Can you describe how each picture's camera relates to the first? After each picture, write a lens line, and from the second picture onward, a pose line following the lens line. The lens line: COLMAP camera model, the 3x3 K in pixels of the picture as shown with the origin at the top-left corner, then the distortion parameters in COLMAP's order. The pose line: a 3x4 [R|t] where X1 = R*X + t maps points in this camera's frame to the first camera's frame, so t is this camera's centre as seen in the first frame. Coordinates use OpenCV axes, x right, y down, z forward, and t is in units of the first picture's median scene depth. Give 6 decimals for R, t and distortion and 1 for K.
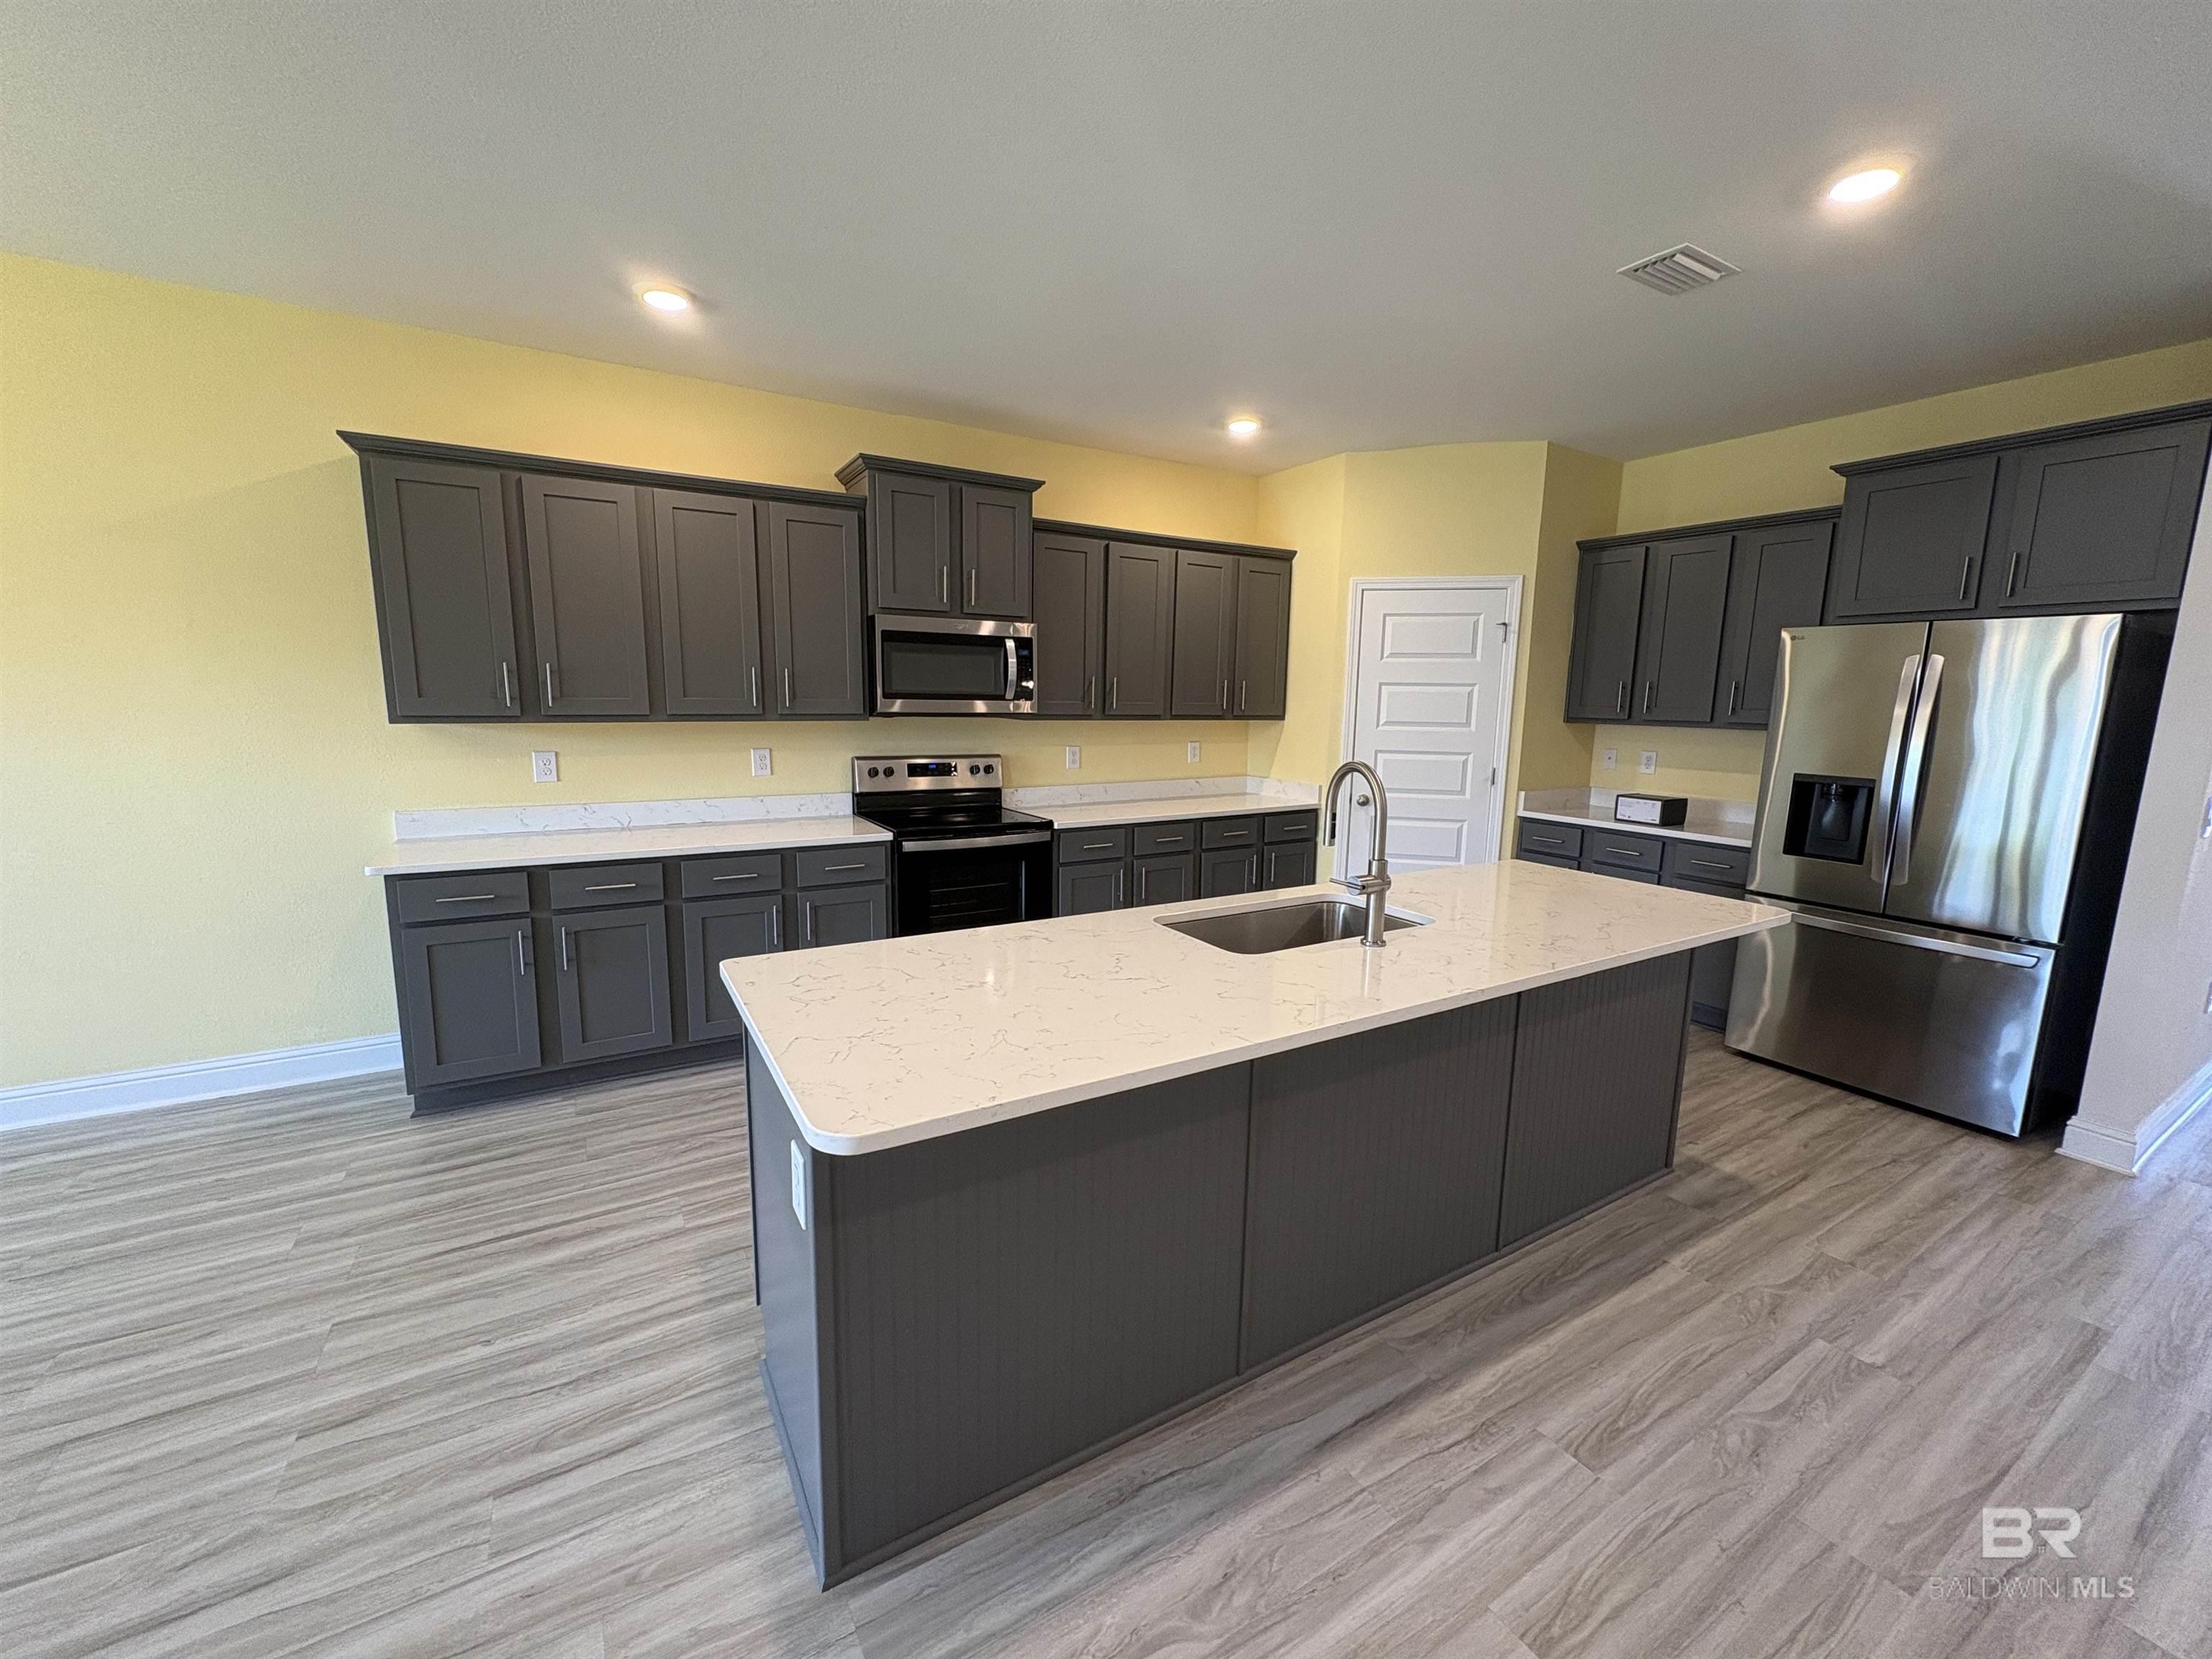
lens RADIAL K [[882.1, 0, 1106.1], [0, 882.1, 826.5], [0, 0, 1]] dist [0.002413, -0.001265]
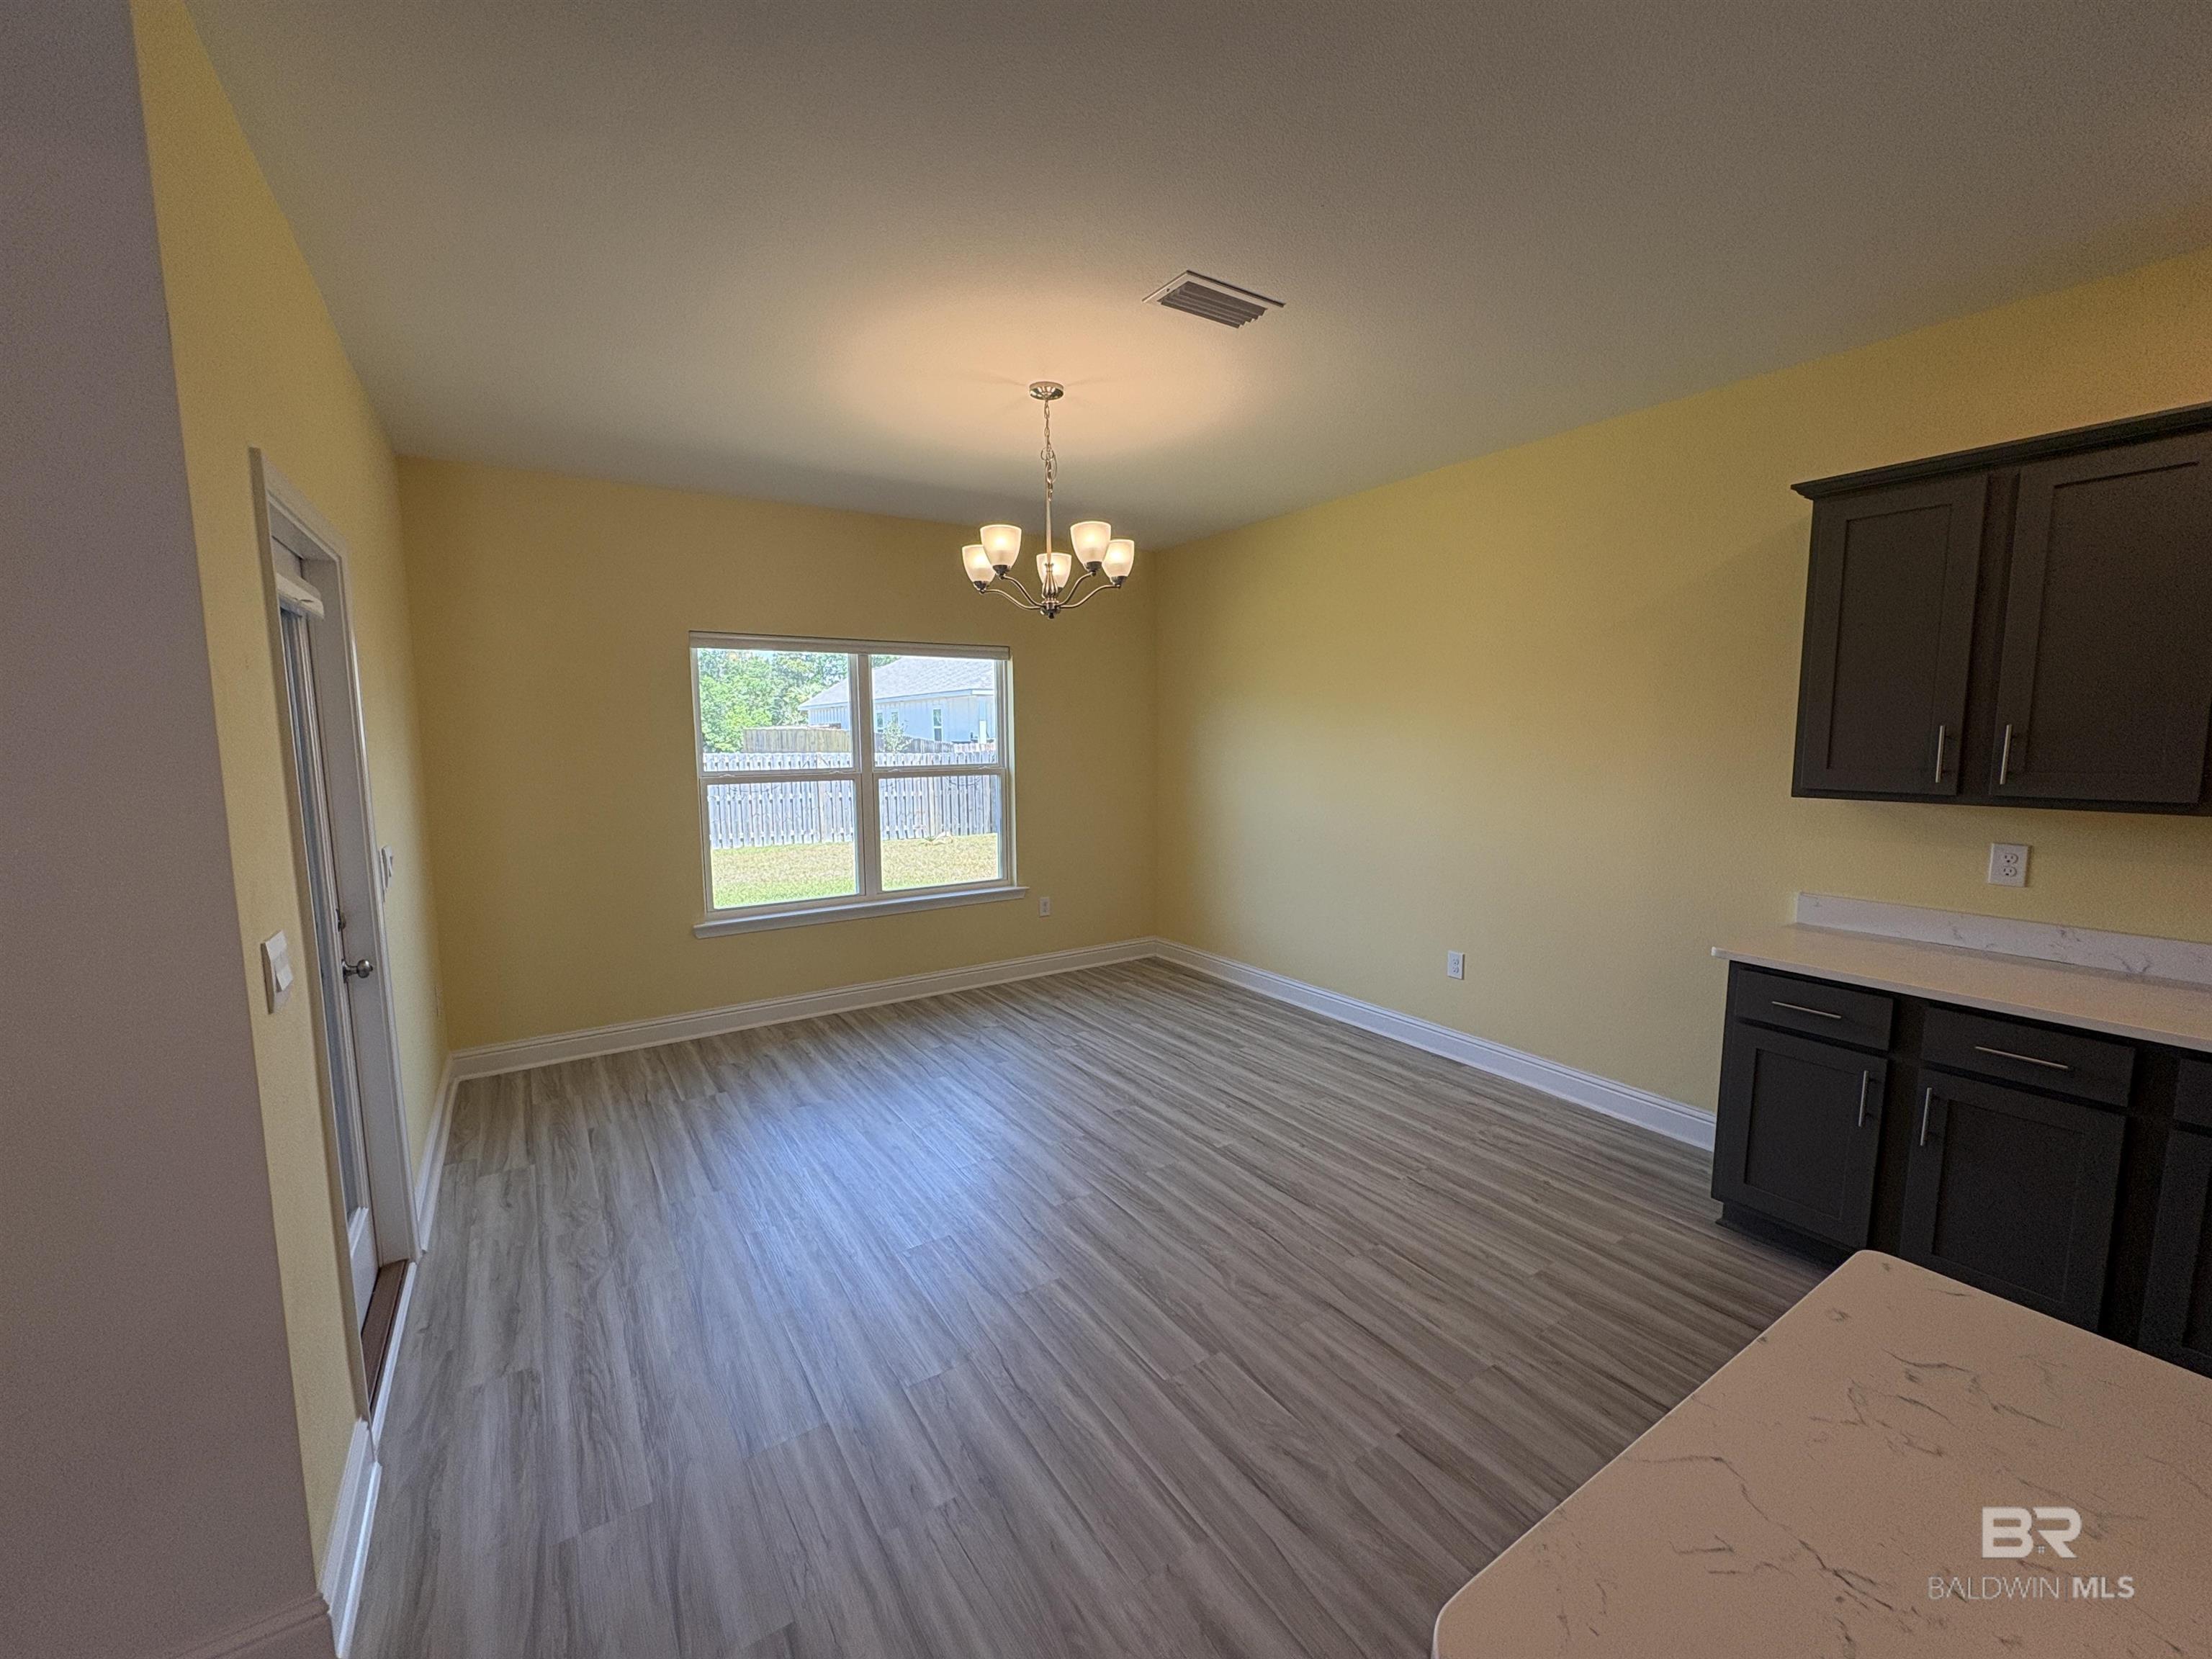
lens RADIAL K [[882.1, 0, 1111.3], [0, 882.1, 830.5], [0, 0, 1]] dist [0.002413, -0.001265]
pose [[0.038785, 0.098279, -0.994403, 0.058275], [-0.147601, 0.984799, 0.091572, -0.059534], [0.988286, 0.143224, 0.052702, 0.256121]]
